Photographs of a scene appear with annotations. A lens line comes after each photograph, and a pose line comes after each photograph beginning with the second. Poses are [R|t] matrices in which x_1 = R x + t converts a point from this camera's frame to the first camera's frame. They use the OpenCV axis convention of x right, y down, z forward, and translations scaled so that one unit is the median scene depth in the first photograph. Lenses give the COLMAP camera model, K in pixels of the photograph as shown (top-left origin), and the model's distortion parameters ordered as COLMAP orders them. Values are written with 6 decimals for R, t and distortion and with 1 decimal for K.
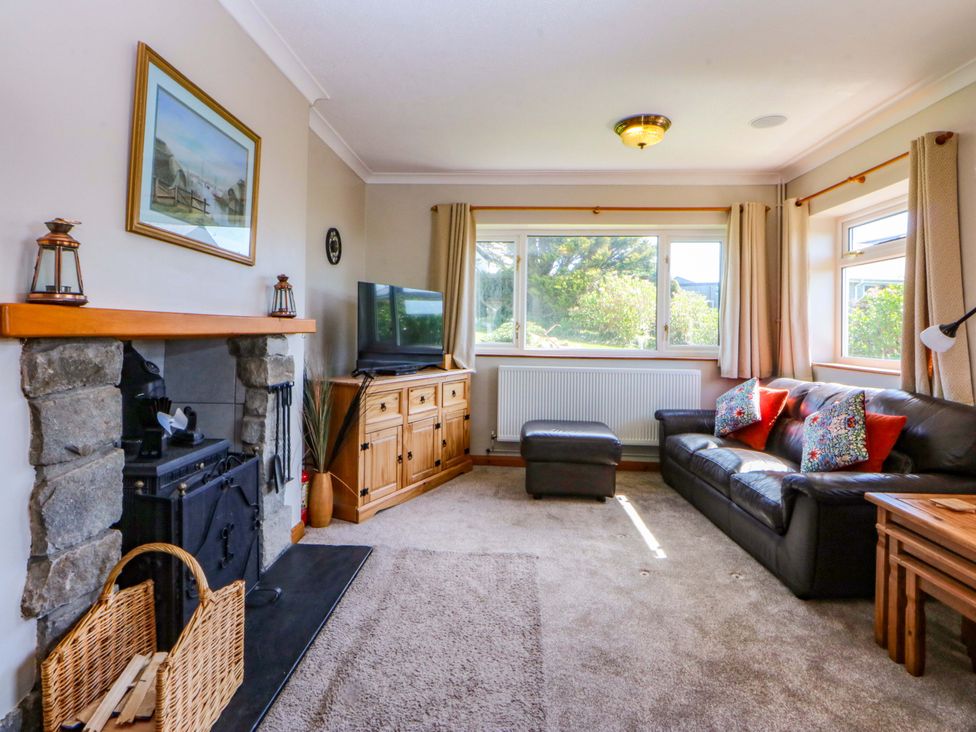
lens RADIAL K [[520.6, 0, 481.4], [0, 520.6, 316.5], [0, 0, 1]] dist [0.015122, -0.016925]
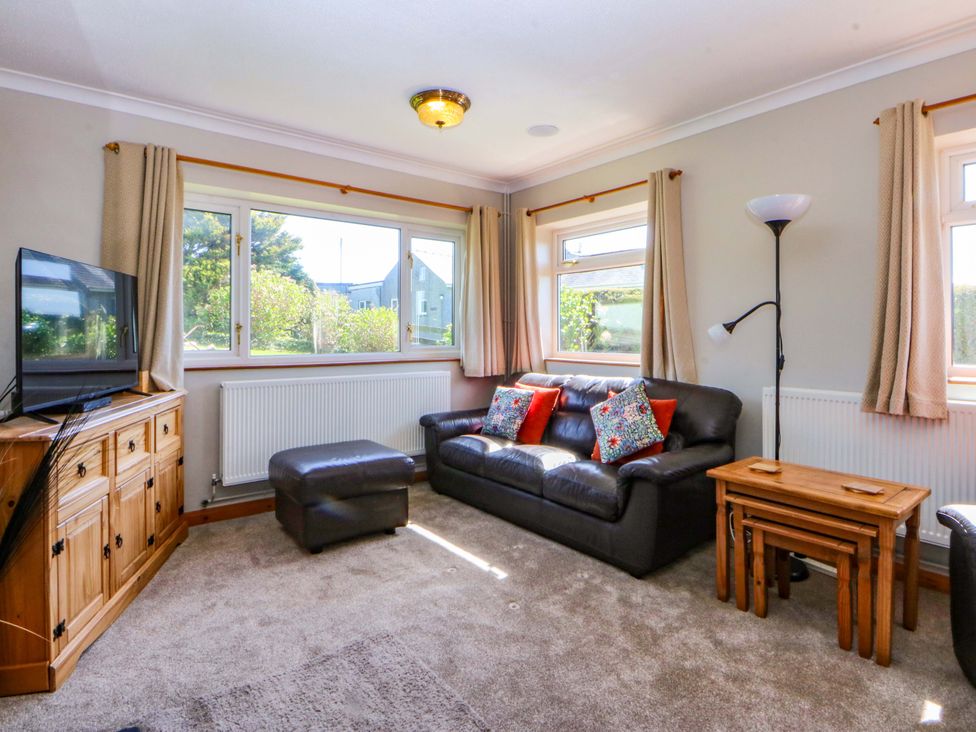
lens RADIAL K [[534.4, 0, 491.4], [0, 534.4, 319.9], [0, 0, 1]] dist [0.028142, -0.026359]
pose [[0.753226, -0.000181, 0.657762, -0.237503], [-0.004691, 0.999973, 0.005647, 0.002069], [-0.657745, -0.007339, 0.753205, 0.255576]]
